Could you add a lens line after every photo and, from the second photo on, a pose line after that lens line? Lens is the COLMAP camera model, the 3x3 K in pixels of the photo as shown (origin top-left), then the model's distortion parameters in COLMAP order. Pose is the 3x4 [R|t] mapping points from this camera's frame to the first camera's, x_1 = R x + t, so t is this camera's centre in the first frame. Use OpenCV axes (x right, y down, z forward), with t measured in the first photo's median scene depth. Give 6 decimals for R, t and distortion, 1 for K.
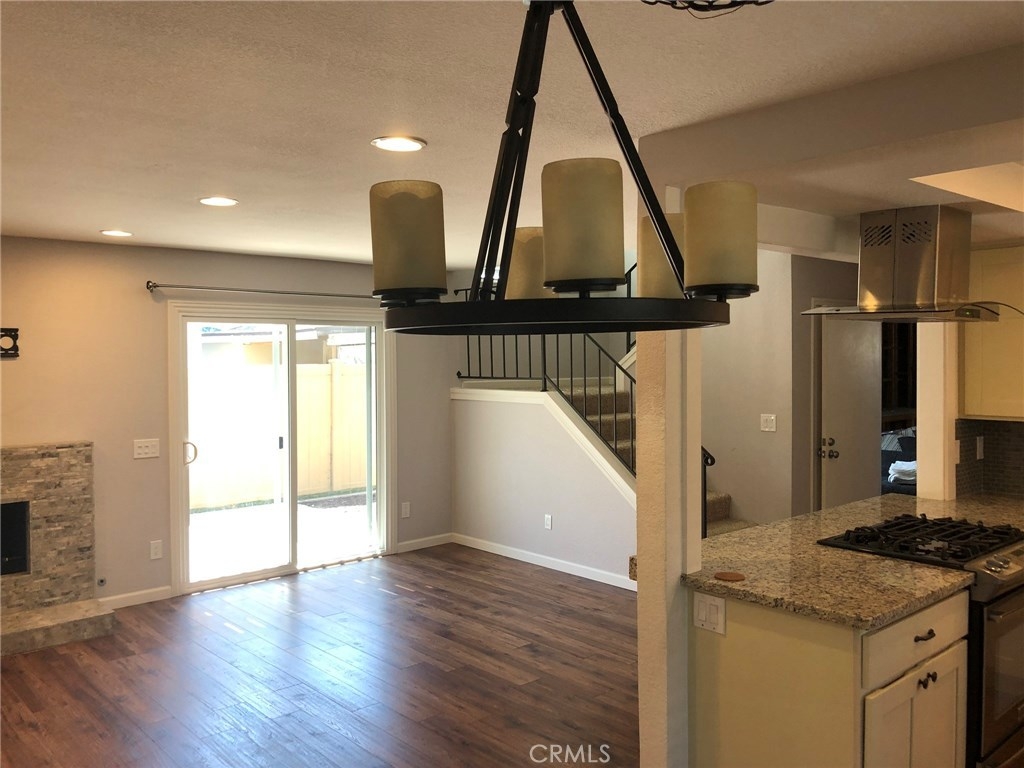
lens RADIAL K [[874.8, 0, 535.9], [0, 874.8, 364.4], [0, 0, 1]] dist [0.006470, 0.003704]
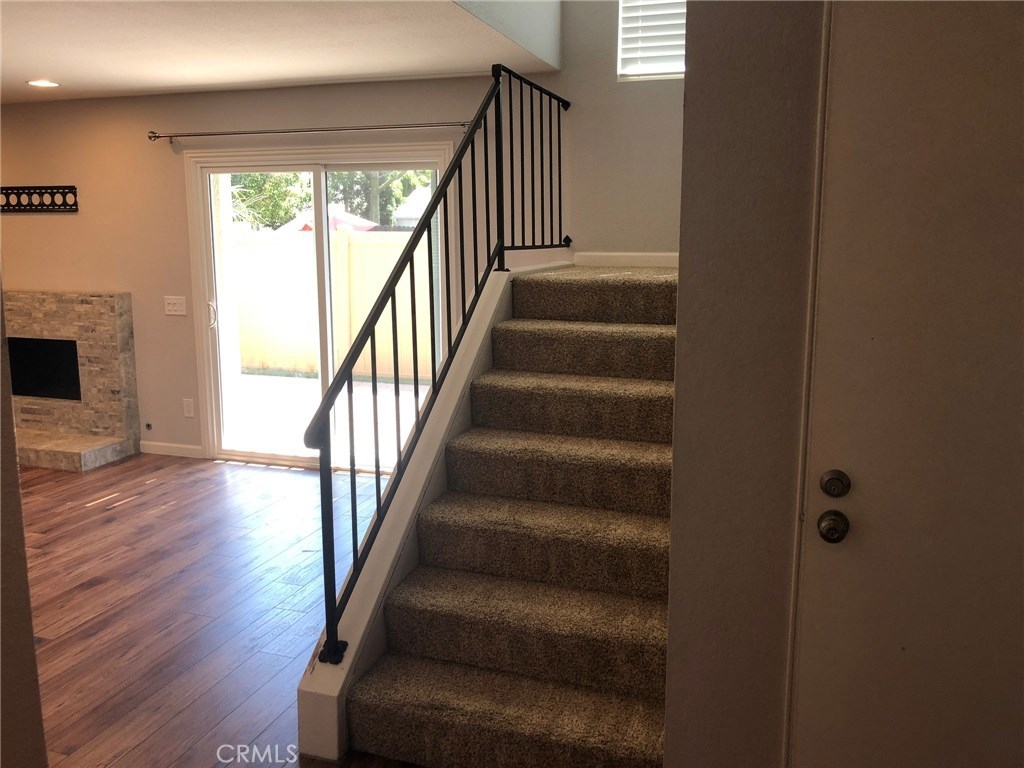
lens RADIAL K [[855.9, 0, 512.0], [0, 855.9, 384.0], [0, 0, 1]] dist [0.001095, 0.011531]
pose [[0.473438, 0.158022, -0.866536, 0.639537], [-0.017372, 0.985260, 0.170181, 0.012033], [0.880656, -0.065516, 0.469205, 0.942849]]
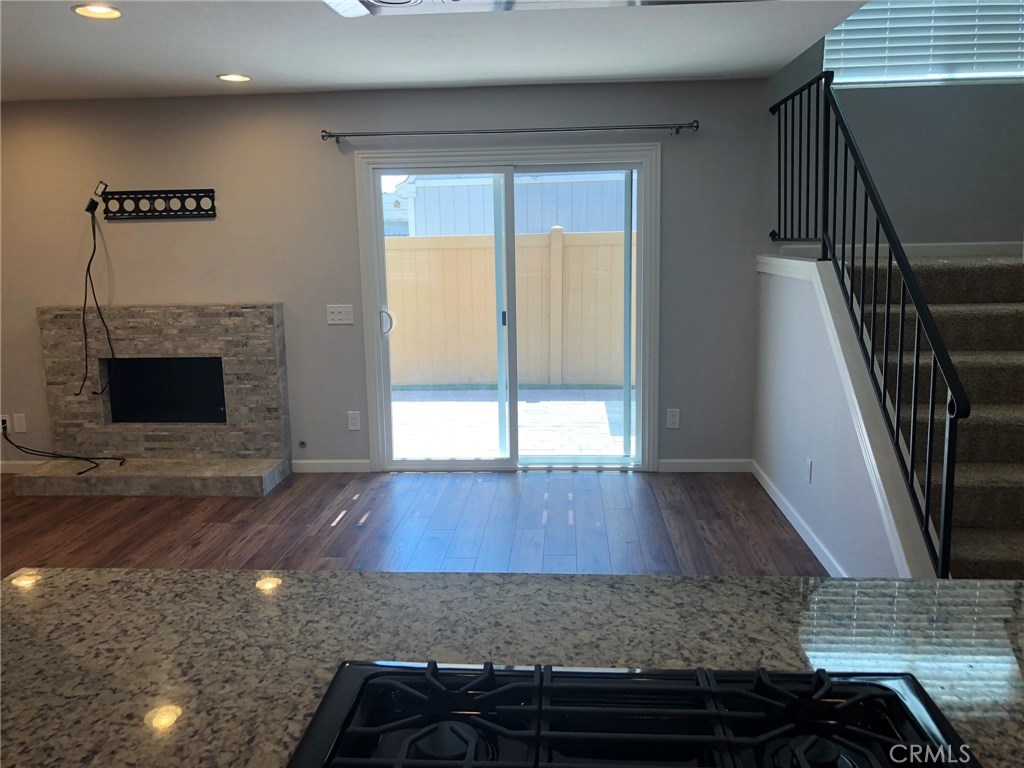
lens RADIAL K [[855.9, 0, 512.0], [0, 855.9, 384.0], [0, 0, 1]] dist [0.001095, 0.011531]
pose [[0.681269, 0.115666, -0.722838, 0.387673], [0.005268, 0.986638, 0.162844, 0.022259], [0.732014, -0.114748, 0.671556, 0.546944]]
